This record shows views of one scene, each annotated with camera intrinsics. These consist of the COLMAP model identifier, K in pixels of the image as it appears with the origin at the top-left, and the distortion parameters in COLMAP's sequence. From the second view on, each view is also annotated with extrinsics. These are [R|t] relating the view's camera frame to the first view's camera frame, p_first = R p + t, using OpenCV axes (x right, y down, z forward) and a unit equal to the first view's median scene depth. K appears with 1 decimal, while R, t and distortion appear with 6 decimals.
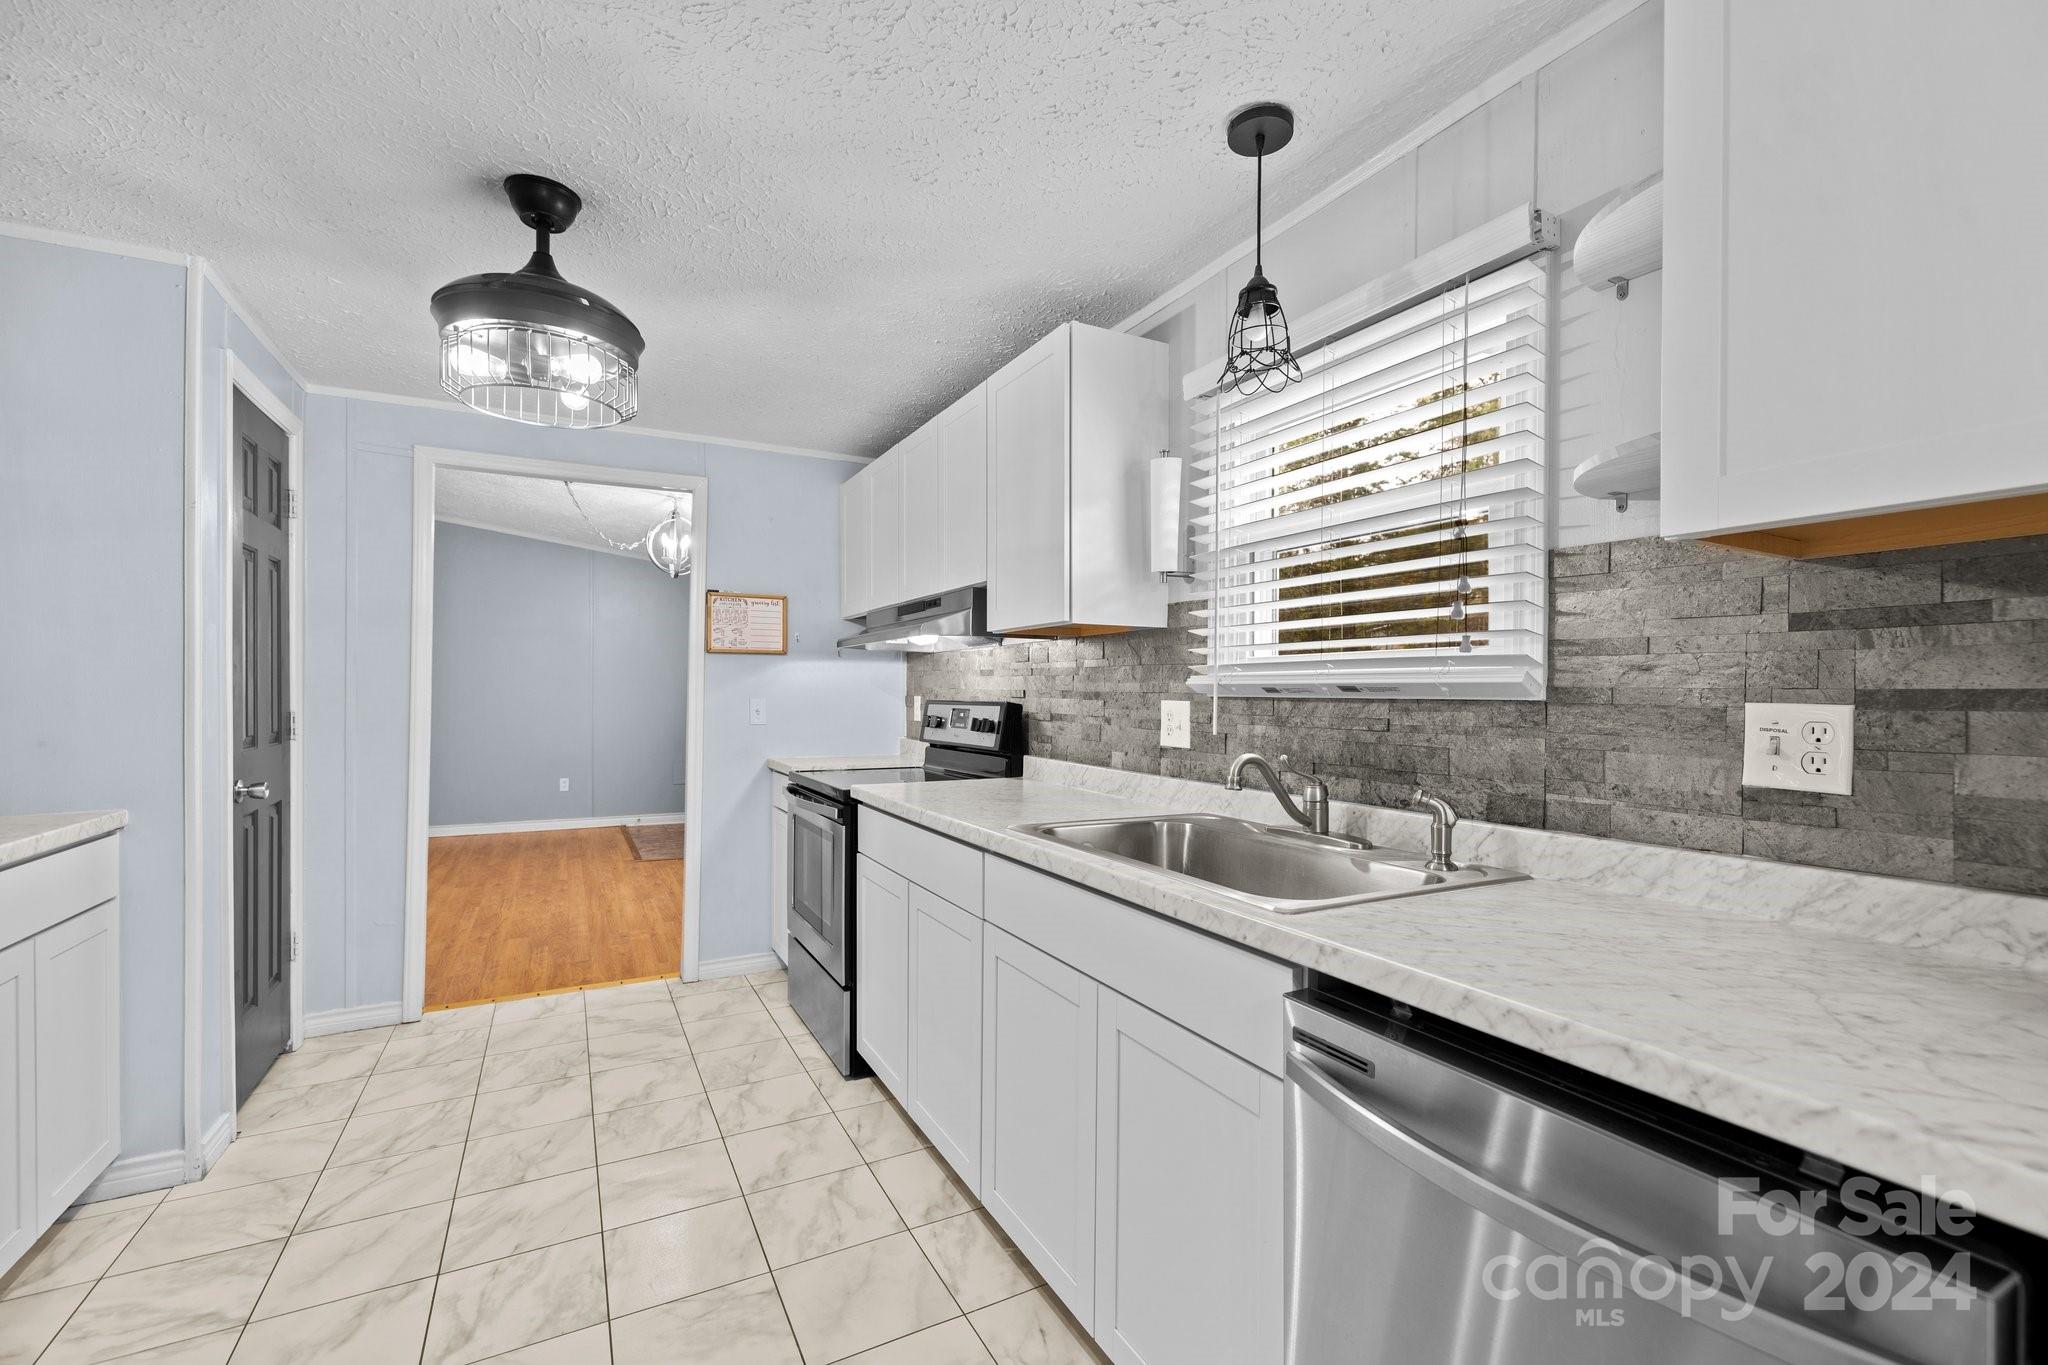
lens RADIAL K [[867.0, 0, 1022.2], [0, 867.0, 696.7], [0, 0, 1]] dist [-0.000826, -0.000188]
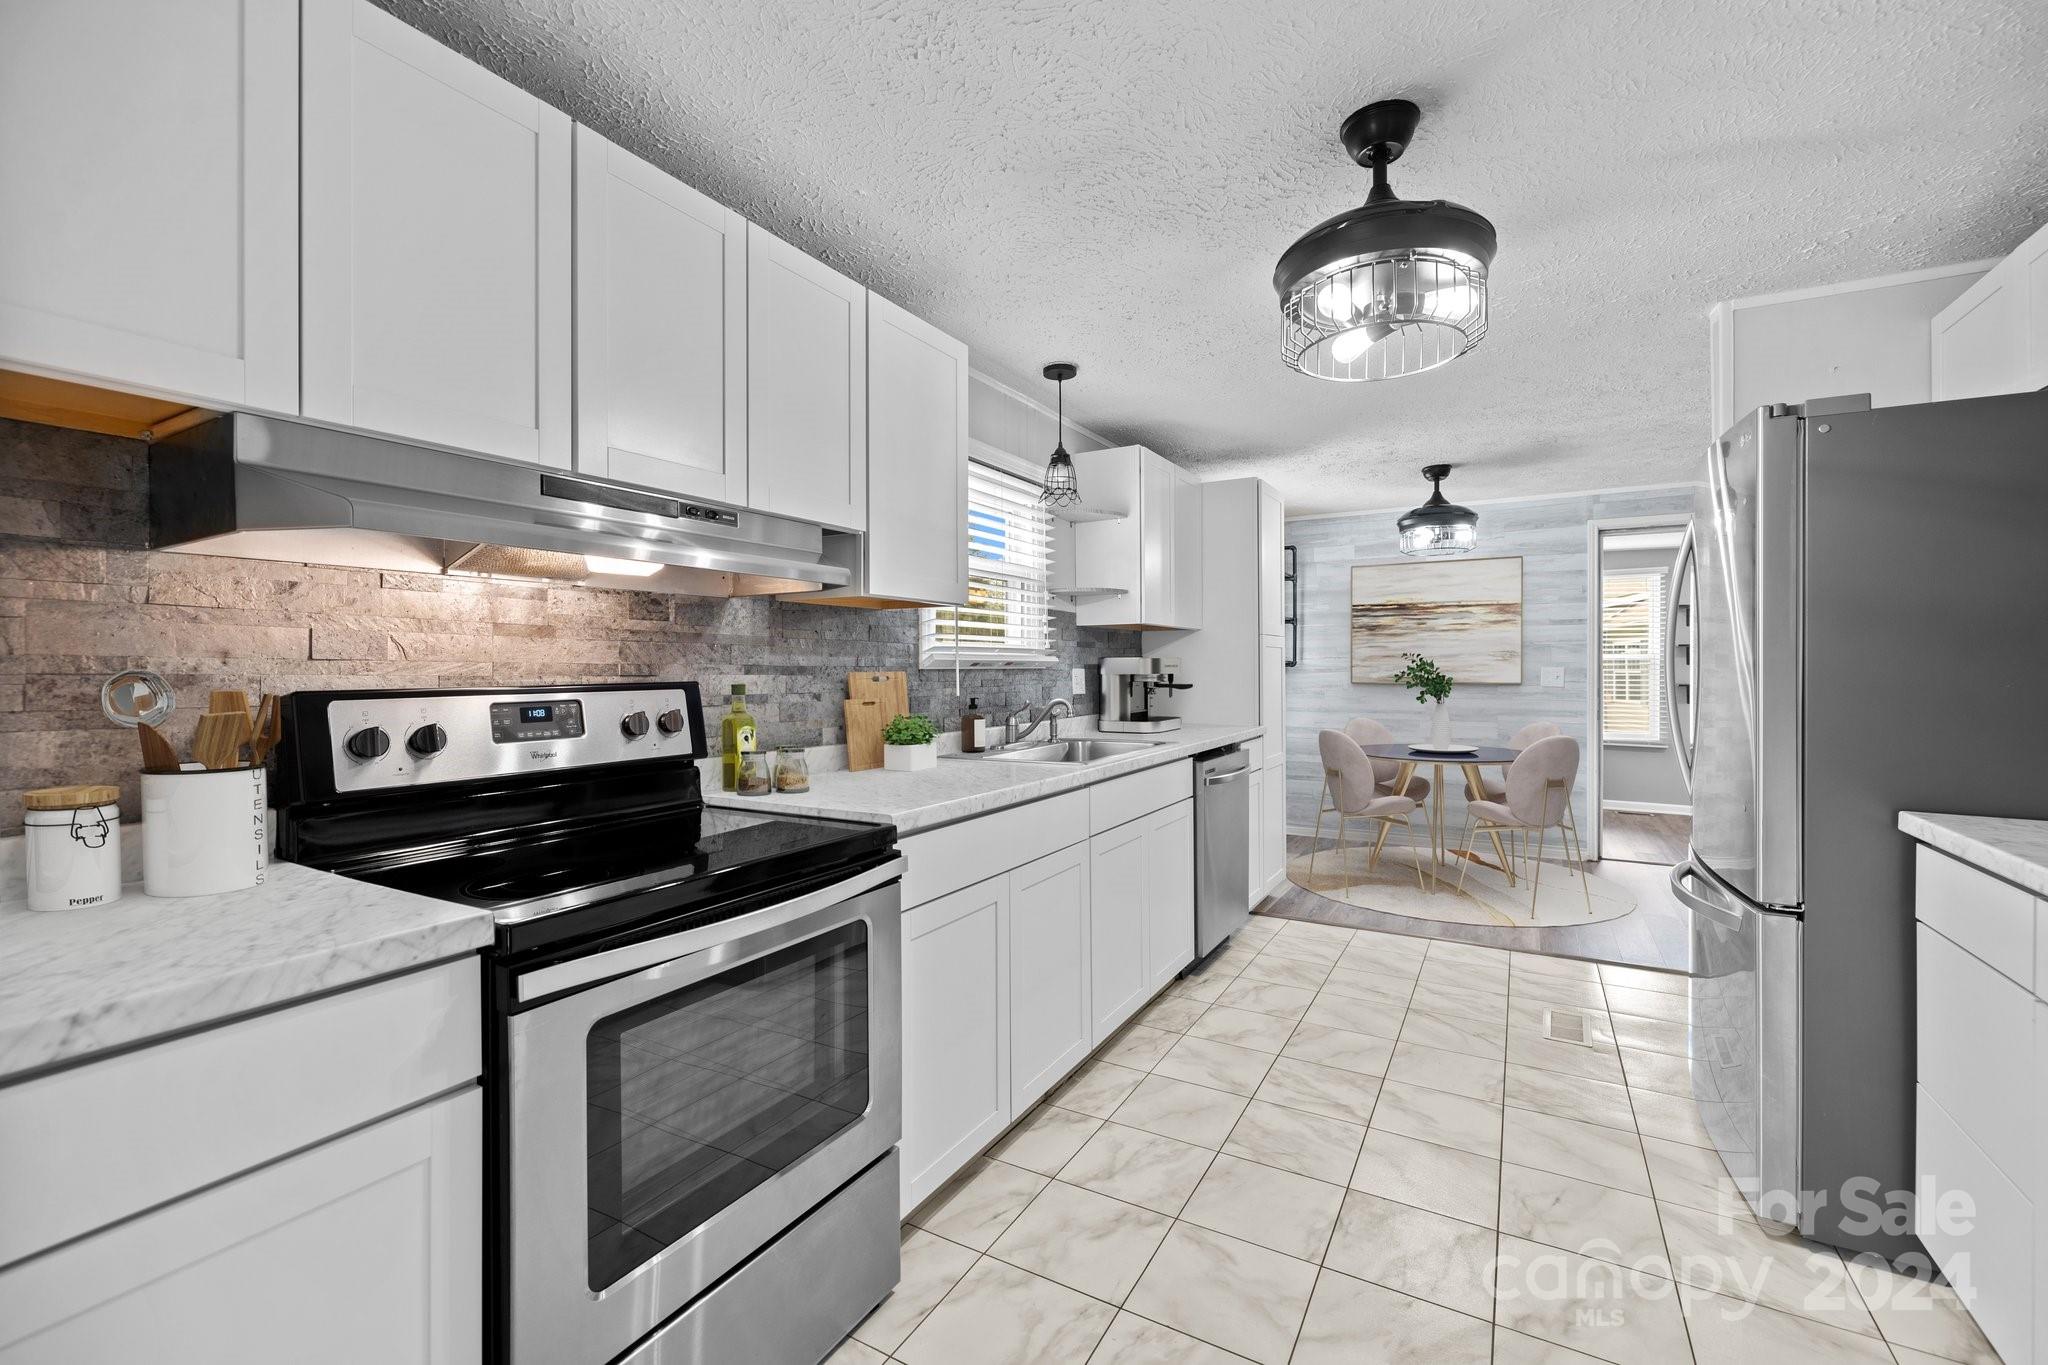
lens RADIAL K [[868.0, 0, 1024.2], [0, 868.0, 668.7], [0, 0, 1]] dist [0.001749, 0.000283]
pose [[-0.533383, -0.005815, 0.845854, -0.766448], [0.003377, 0.999954, 0.009003, -0.009696], [-0.845867, 0.007658, -0.533338, 1.232738]]
